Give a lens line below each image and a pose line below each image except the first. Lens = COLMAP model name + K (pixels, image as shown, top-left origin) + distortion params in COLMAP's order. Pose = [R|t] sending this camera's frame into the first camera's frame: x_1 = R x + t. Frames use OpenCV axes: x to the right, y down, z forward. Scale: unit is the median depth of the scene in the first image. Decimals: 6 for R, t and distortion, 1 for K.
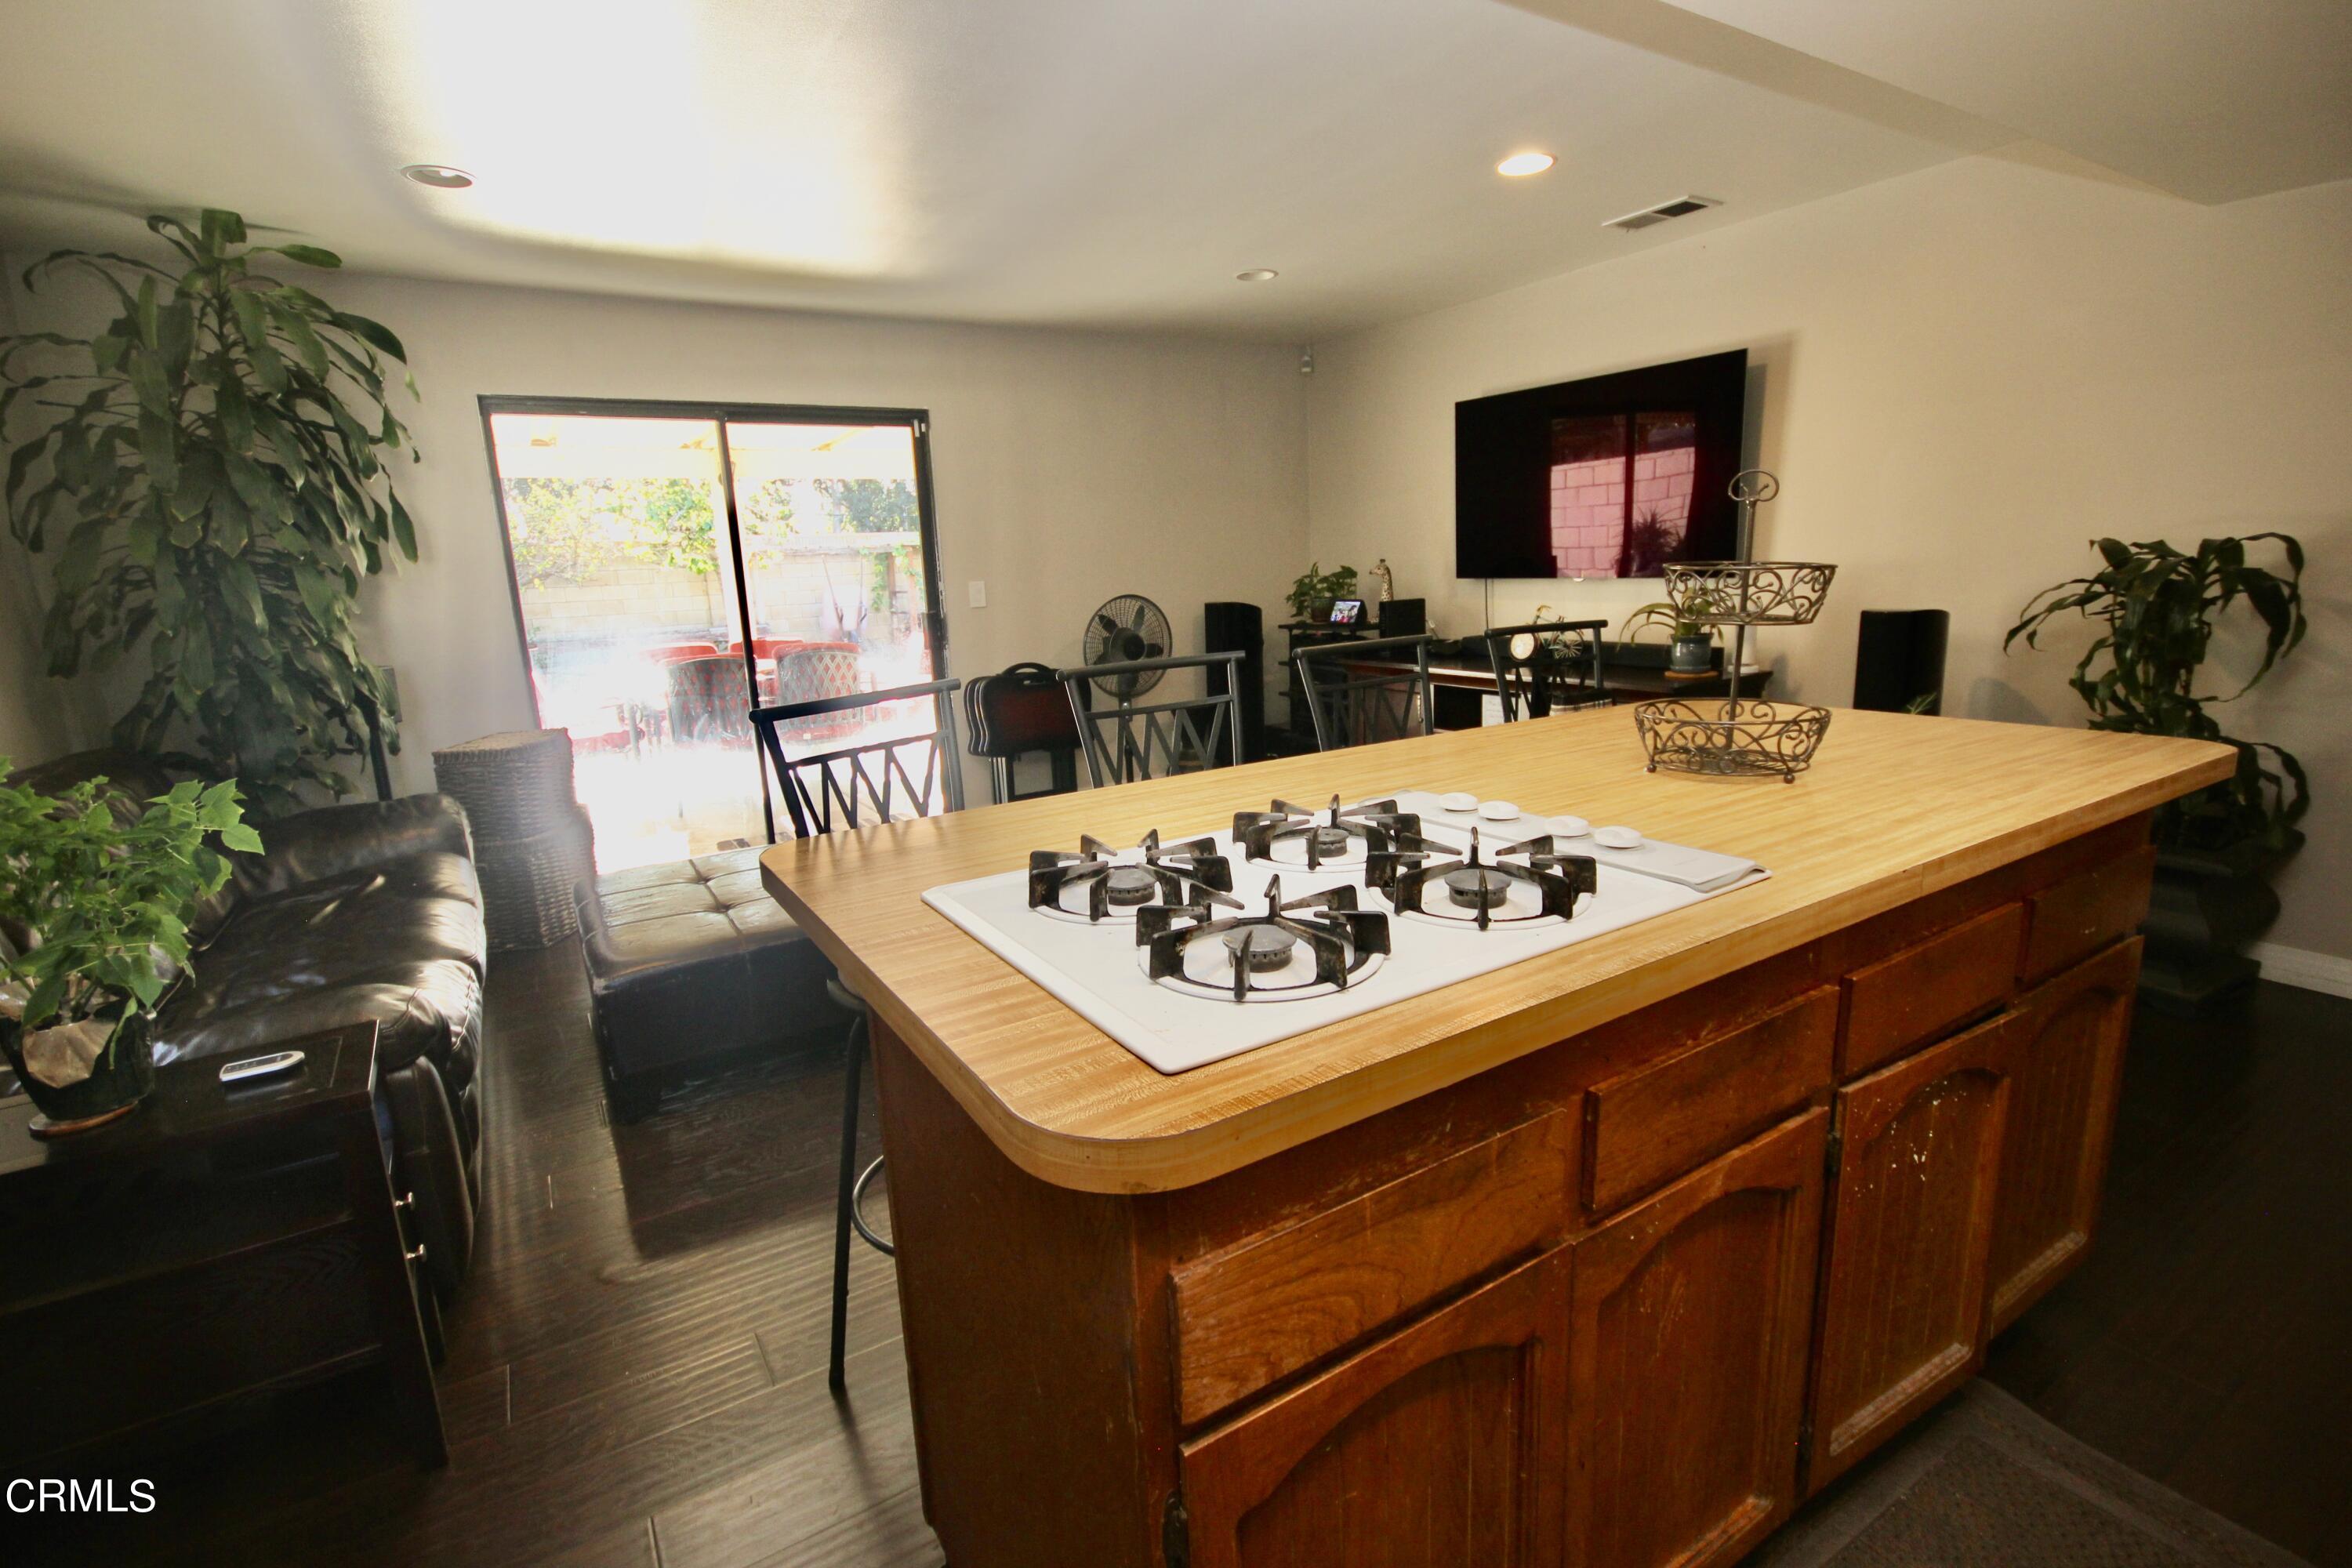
lens RADIAL K [[1049.5, 0, 1176.0], [0, 1049.5, 784.0], [0, 0, 1]] dist [-0.012990, -0.000234]
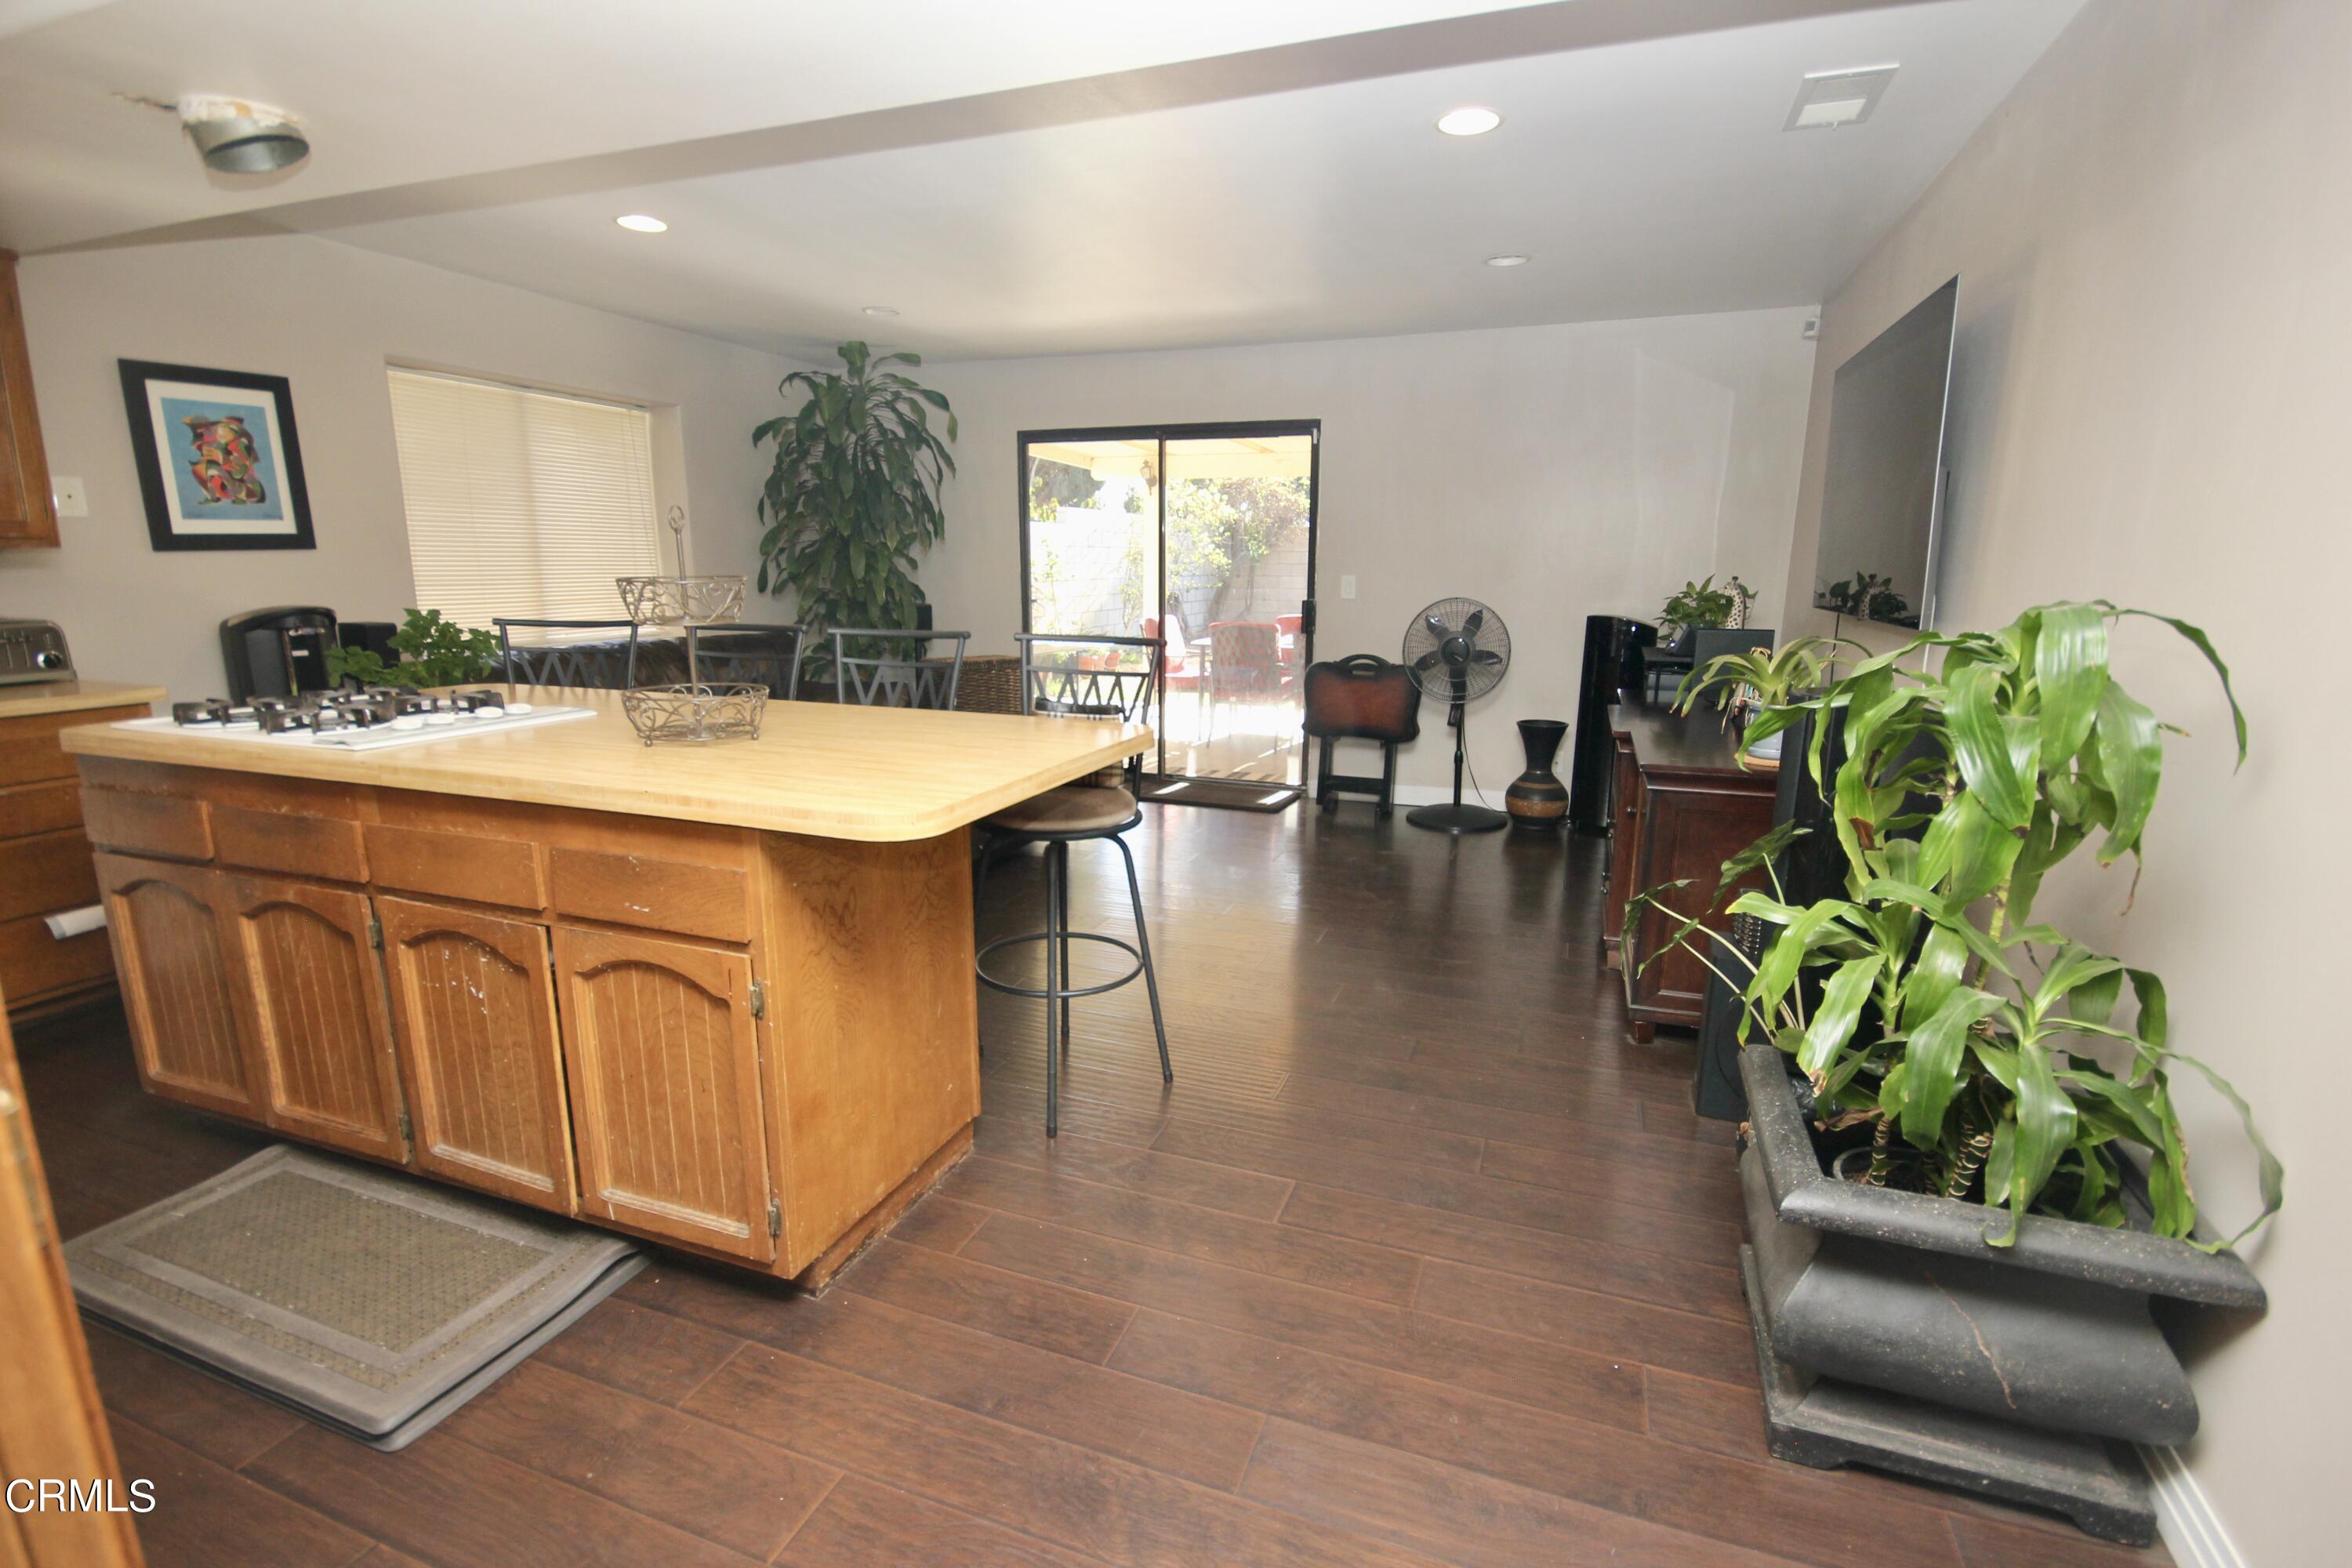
lens RADIAL K [[1092.4, 0, 1180.6], [0, 1092.4, 792.5], [0, 0, 1]] dist [0.001787, -0.001056]
pose [[0.623860, 0.206848, -0.753666, 0.713420], [-0.197430, 0.974773, 0.104105, -0.067112], [0.756188, 0.083850, 0.648960, 0.177579]]
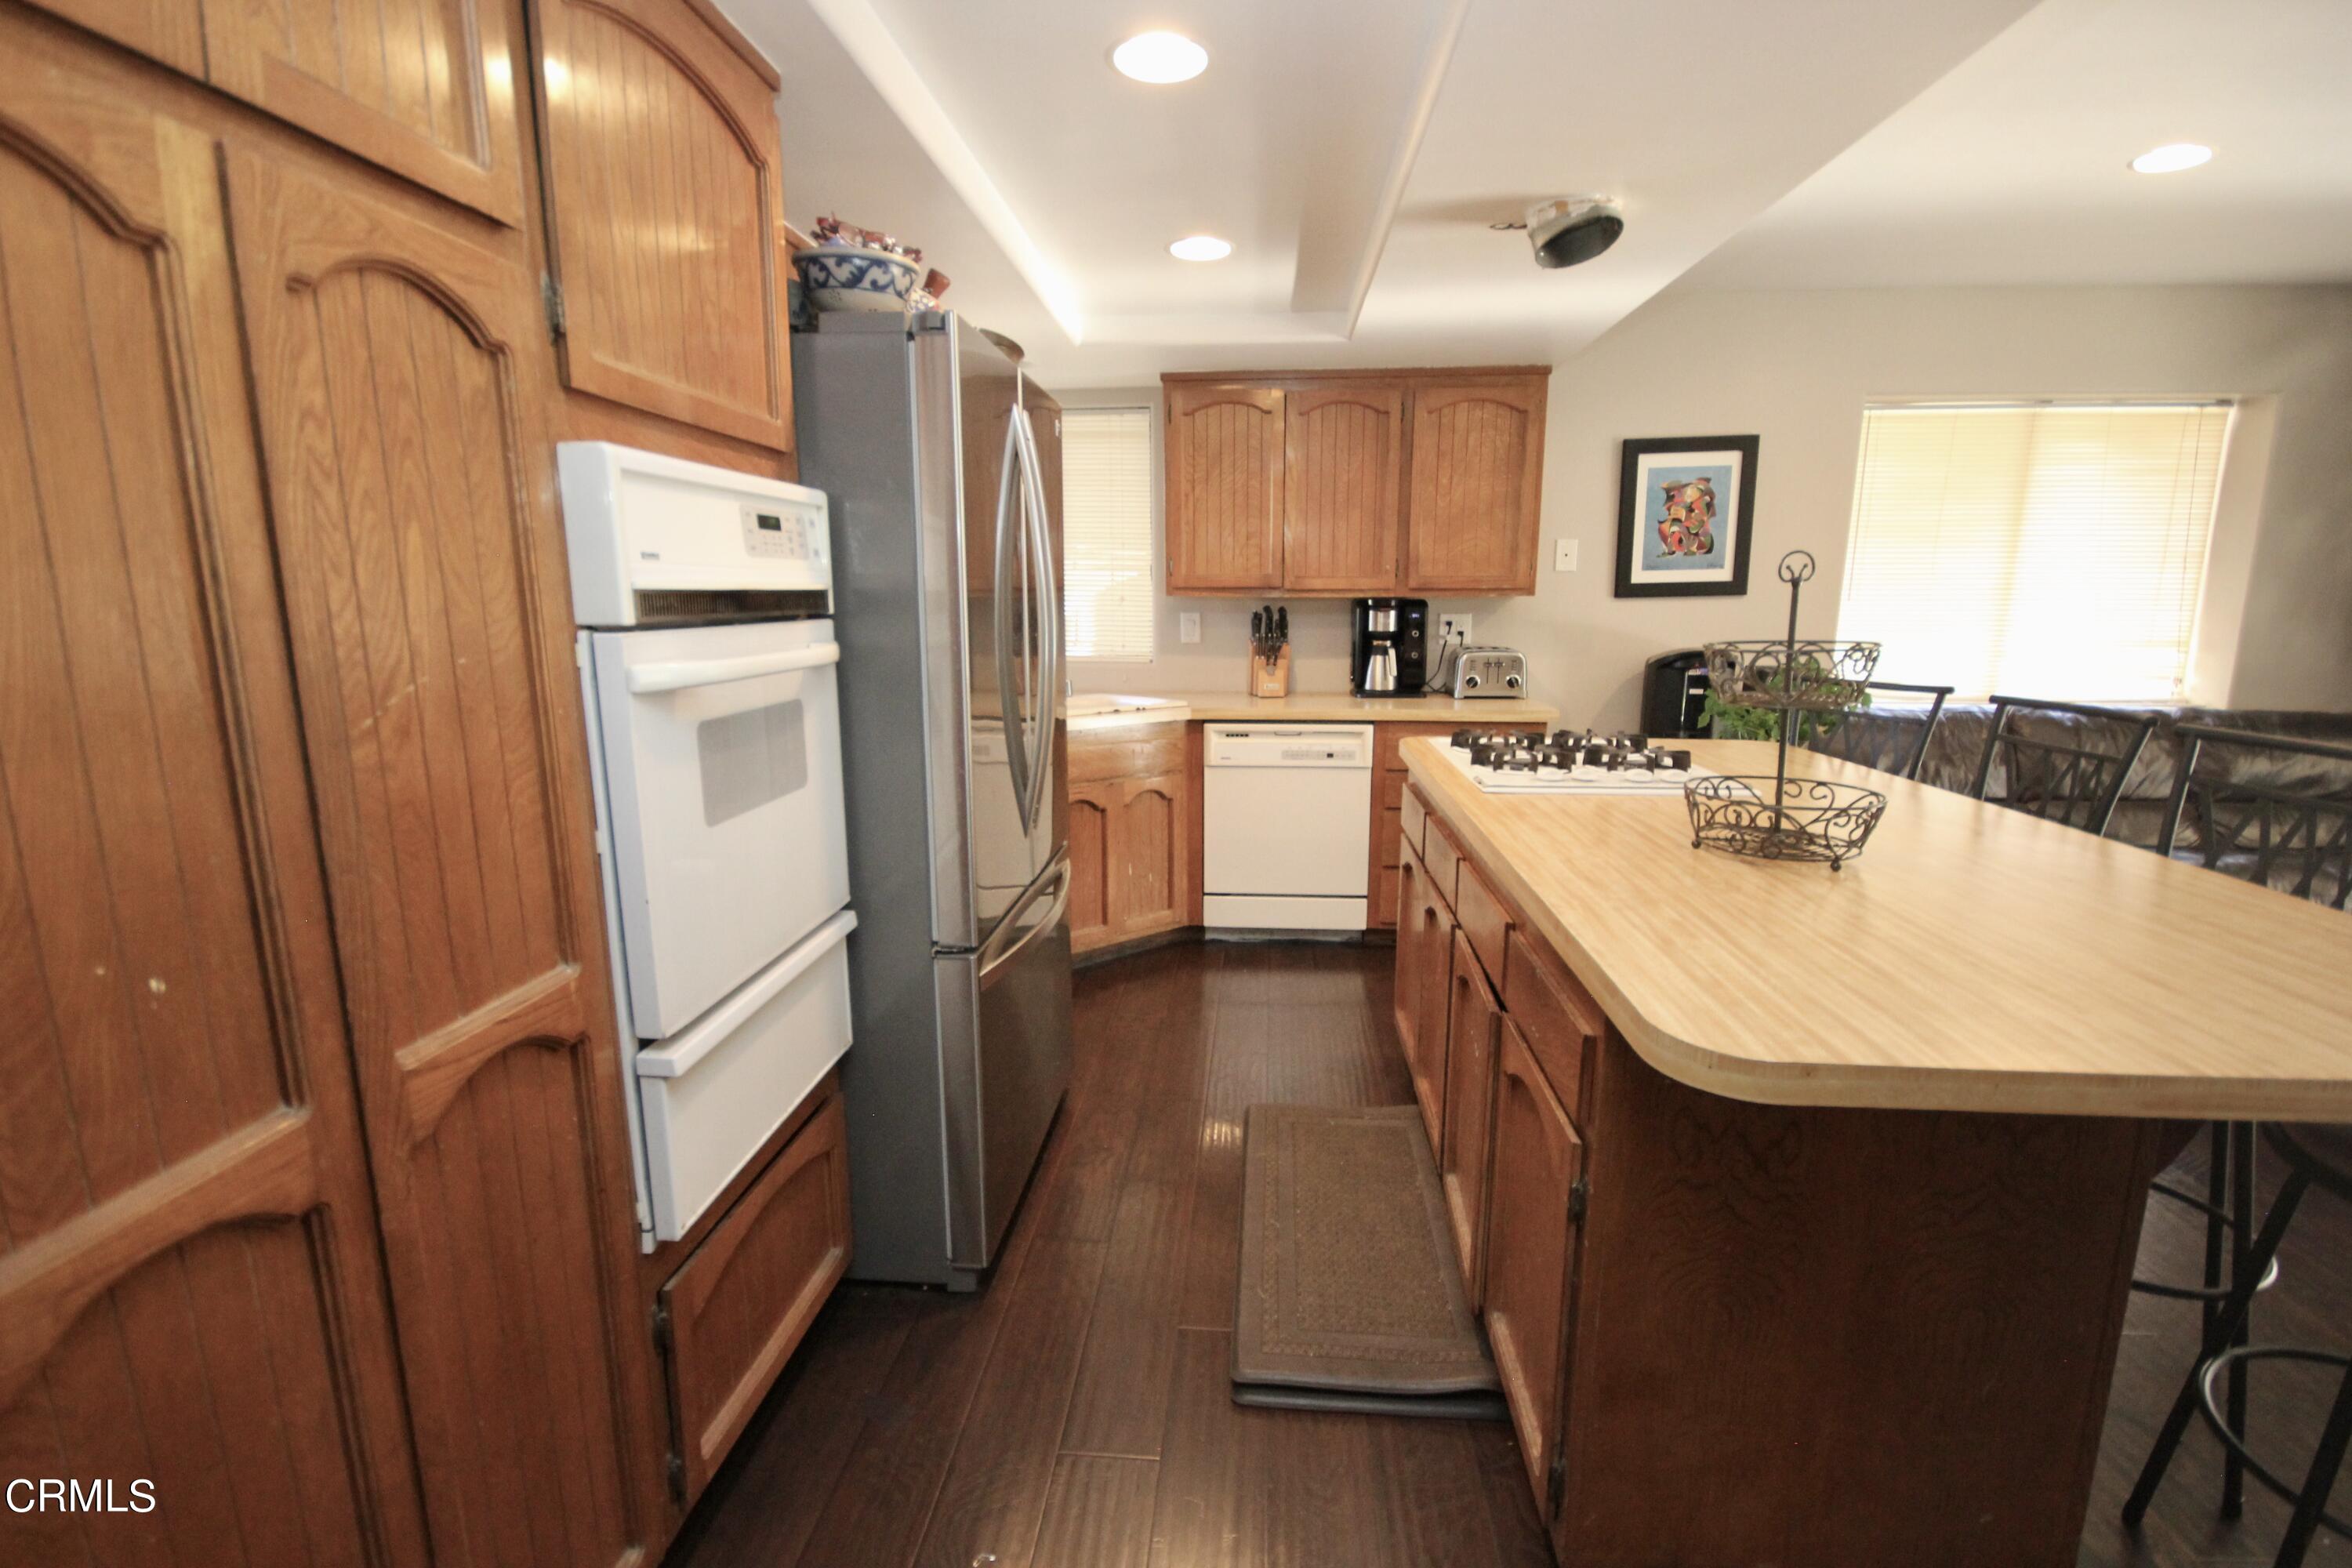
lens RADIAL K [[1092.4, 0, 1180.6], [0, 1092.4, 792.5], [0, 0, 1]] dist [0.001787, -0.001056]
pose [[-0.580780, 0.190182, -0.791534, 0.616686], [-0.149497, 0.930874, 0.333353, -0.112464], [0.800216, 0.311937, -0.512201, 0.356840]]
